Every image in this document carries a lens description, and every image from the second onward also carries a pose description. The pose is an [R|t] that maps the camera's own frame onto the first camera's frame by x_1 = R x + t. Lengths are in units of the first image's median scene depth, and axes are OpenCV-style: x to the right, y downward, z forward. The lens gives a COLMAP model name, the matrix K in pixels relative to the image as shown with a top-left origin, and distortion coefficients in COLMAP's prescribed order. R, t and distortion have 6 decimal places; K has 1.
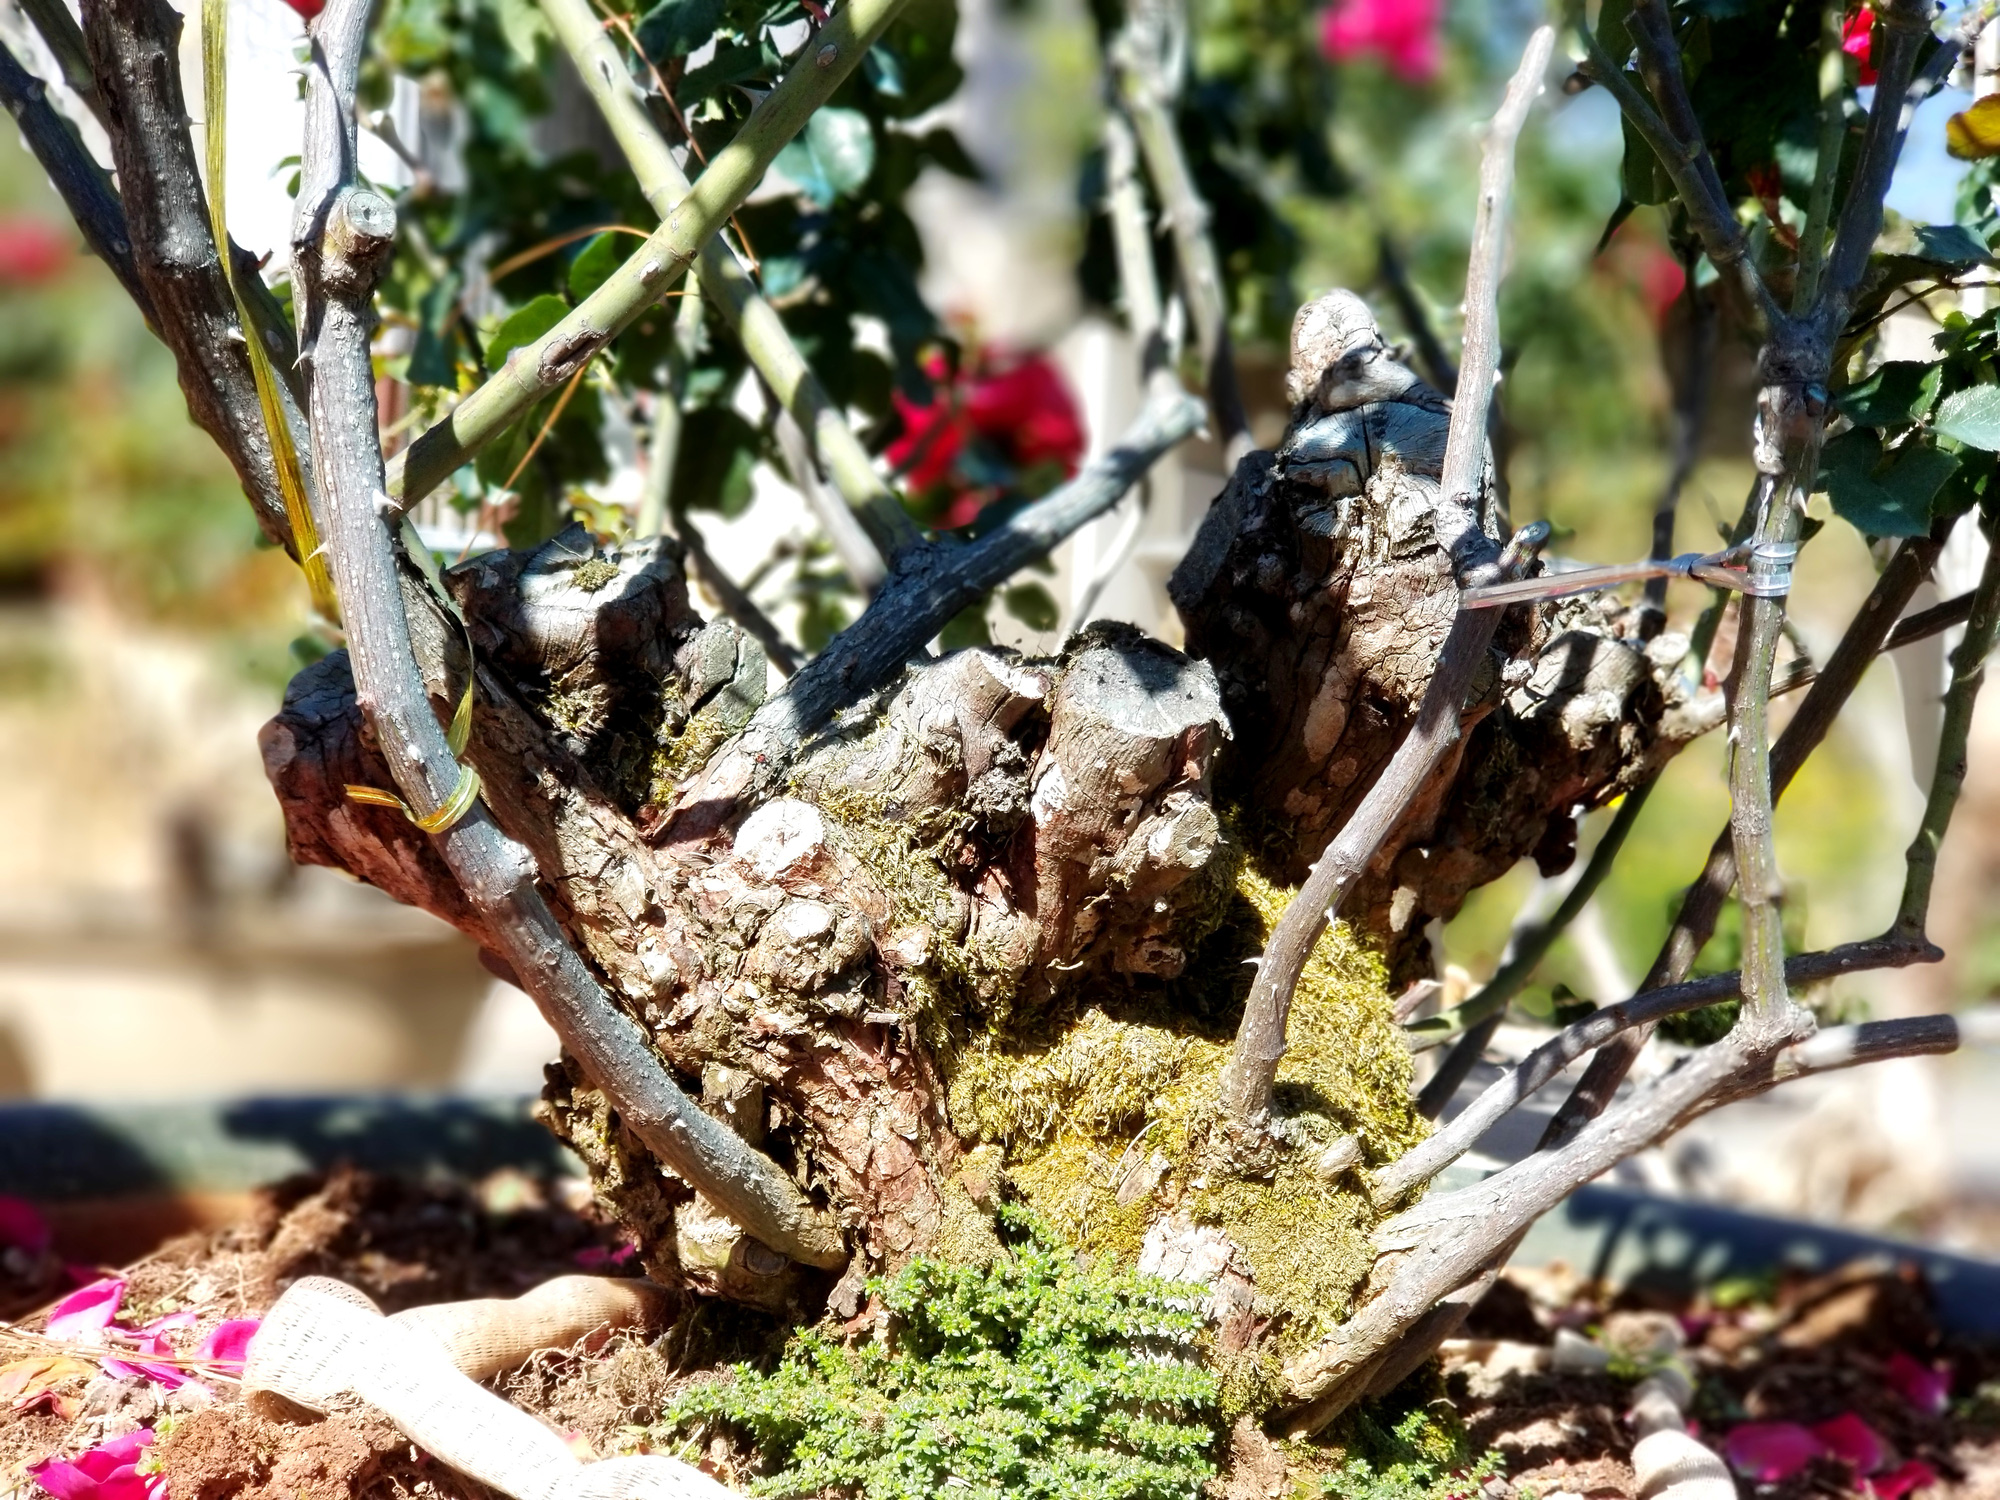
lens RADIAL K [[3035.4, 0, 1003.5], [0, 3035.4, 757.4], [0, 0, 1]] dist [0.139691, 0.000000]
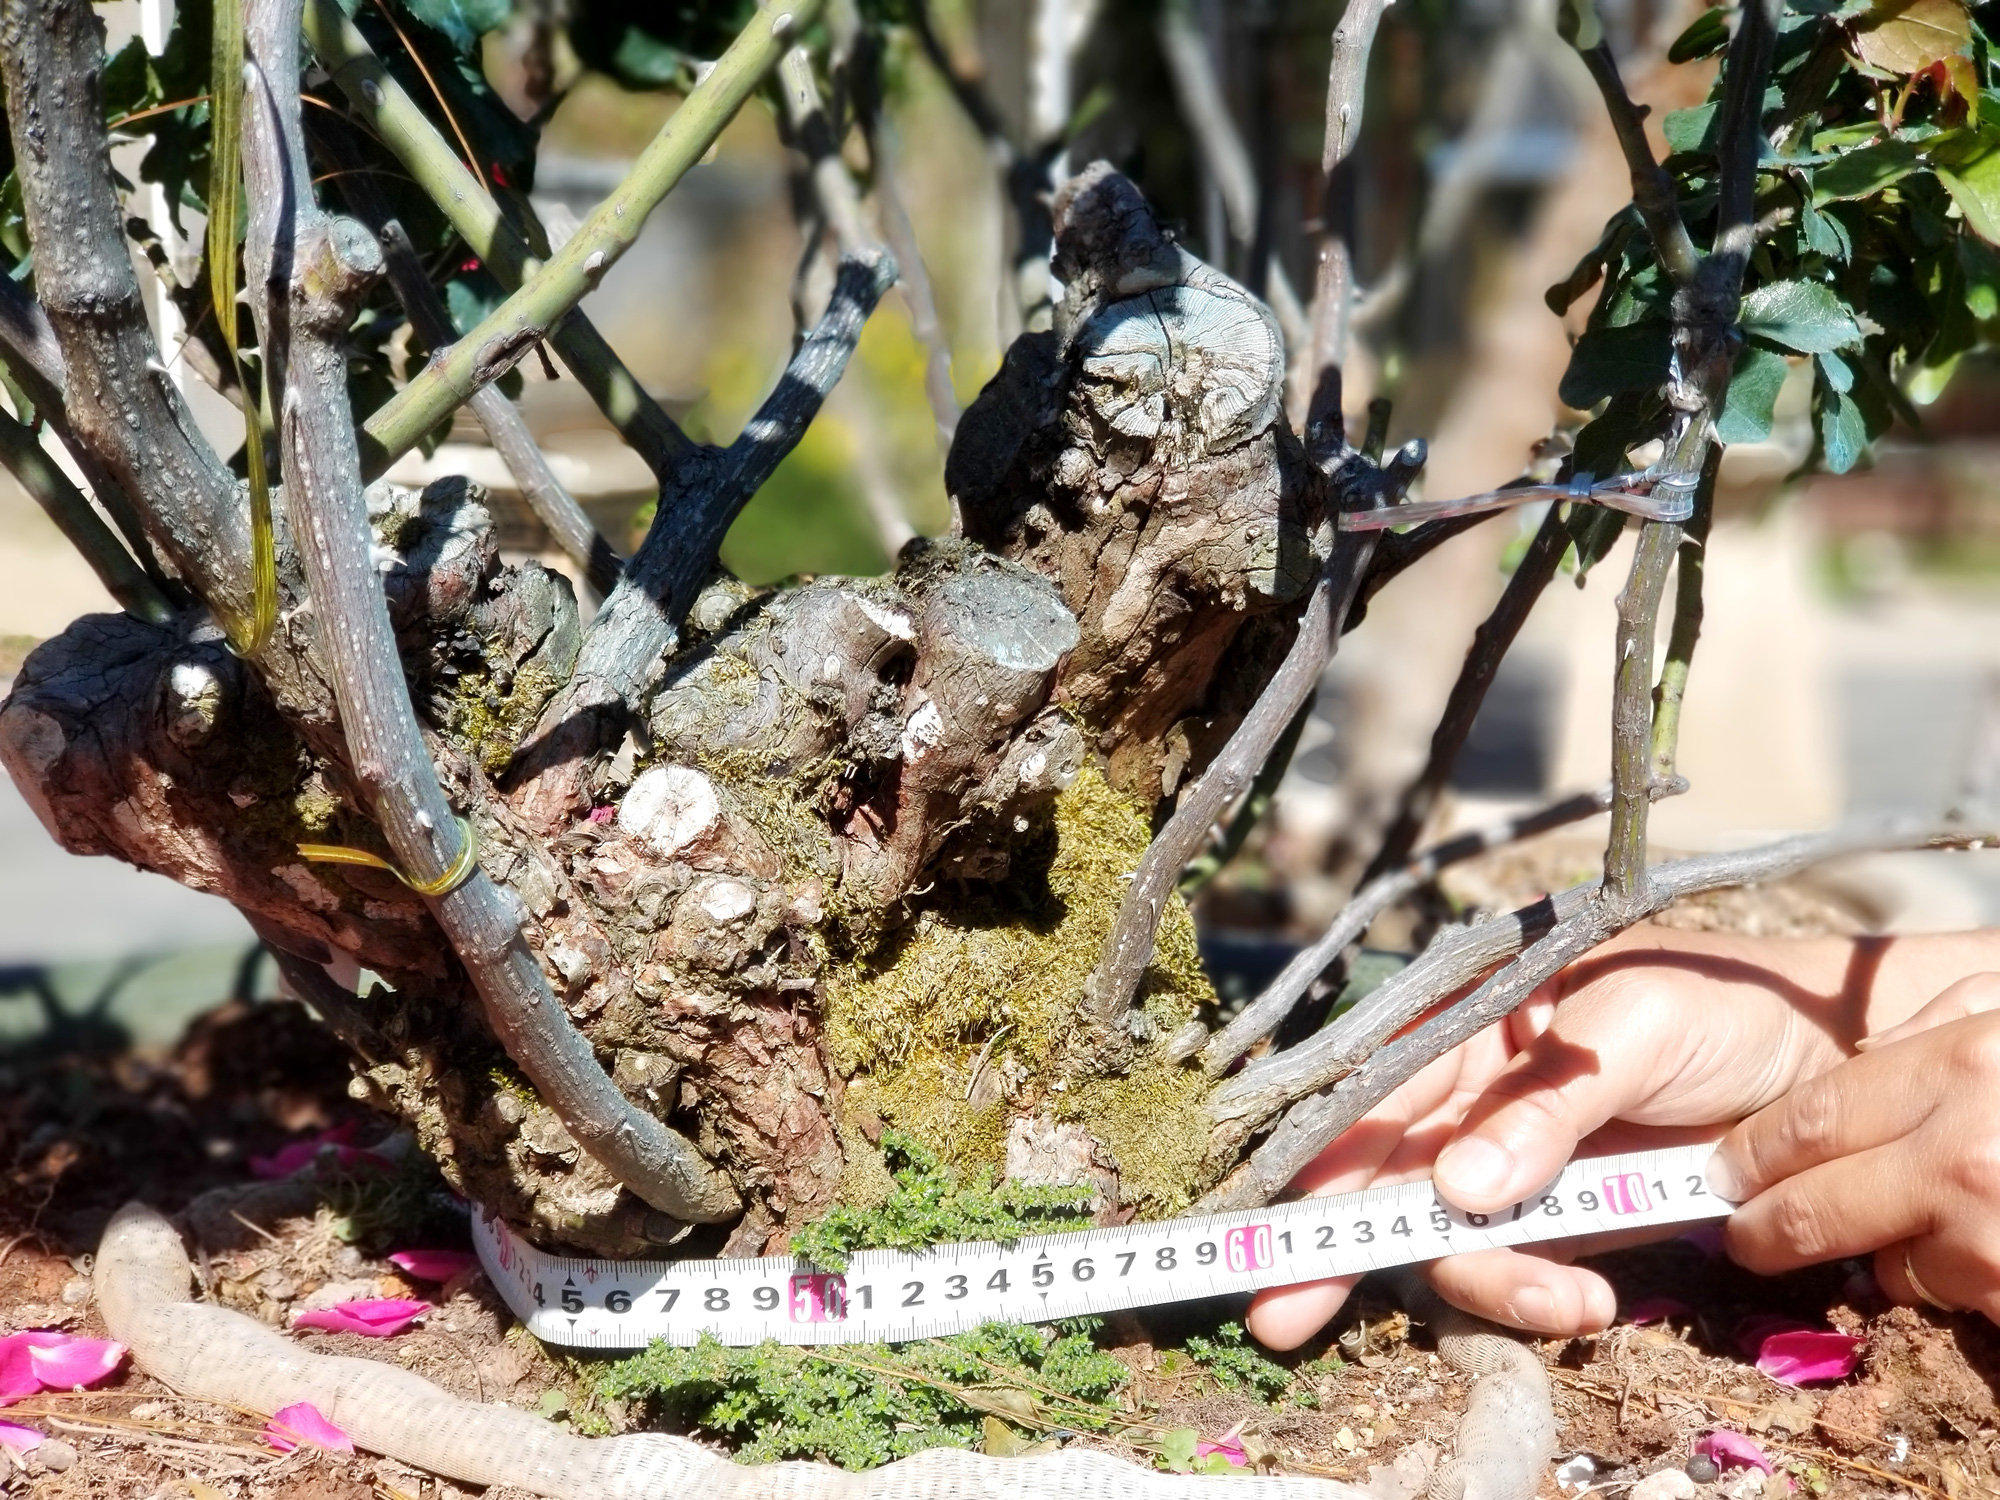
lens RADIAL K [[3035.4, 0, 1016.6], [0, 3035.4, 749.1], [0, 0, 1]] dist [0.139691, 0.000000]
pose [[0.953523, -0.095262, 0.285864, -0.238074], [0.056140, 0.988263, 0.142072, -0.120476], [-0.296043, -0.119420, 0.947680, 0.060395]]
